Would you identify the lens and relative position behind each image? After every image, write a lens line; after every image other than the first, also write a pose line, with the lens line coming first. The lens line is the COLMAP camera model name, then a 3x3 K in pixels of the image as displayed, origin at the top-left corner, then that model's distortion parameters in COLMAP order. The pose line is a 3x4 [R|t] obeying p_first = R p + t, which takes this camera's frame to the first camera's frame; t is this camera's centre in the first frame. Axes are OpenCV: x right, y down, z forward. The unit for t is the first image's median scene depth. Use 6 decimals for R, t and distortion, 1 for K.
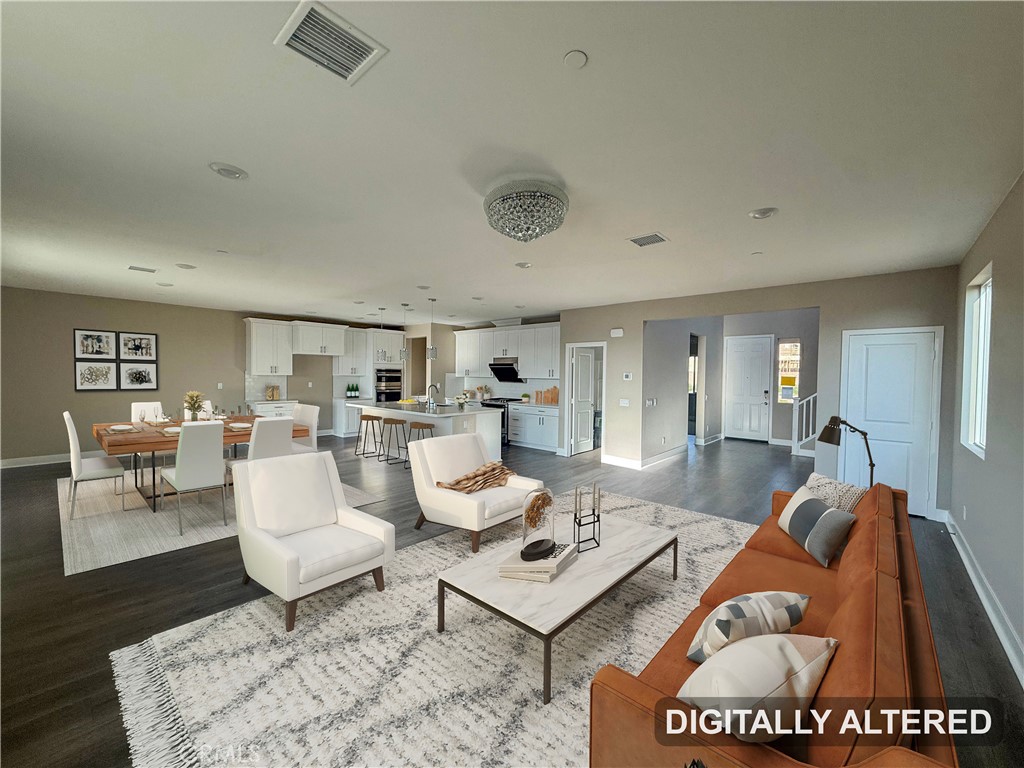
lens RADIAL K [[415.0, 0, 512.0], [0, 415.0, 384.0], [0, 0, 1]] dist [-0.000114, 0.000134]
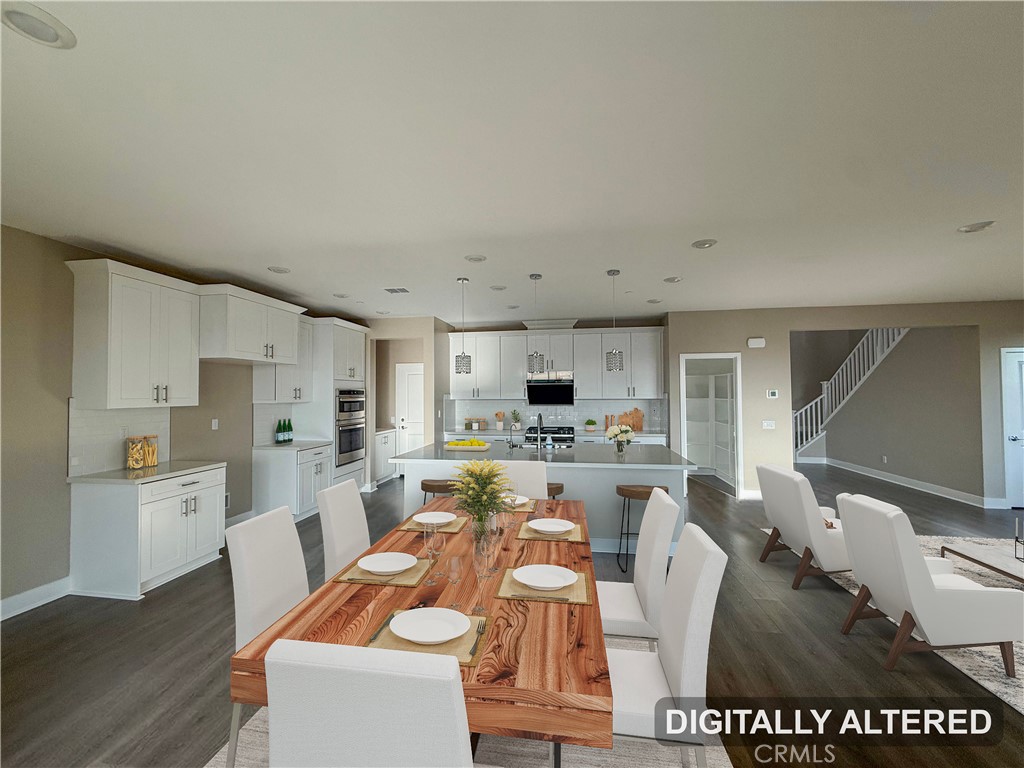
lens RADIAL K [[415.0, 0, 512.0], [0, 415.0, 384.0], [0, 0, 1]] dist [-0.000114, 0.000134]
pose [[0.835720, -0.005972, 0.549124, -0.485456], [0.029771, 0.998963, -0.034444, -0.018904], [-0.548349, 0.045134, 0.835031, 0.434873]]
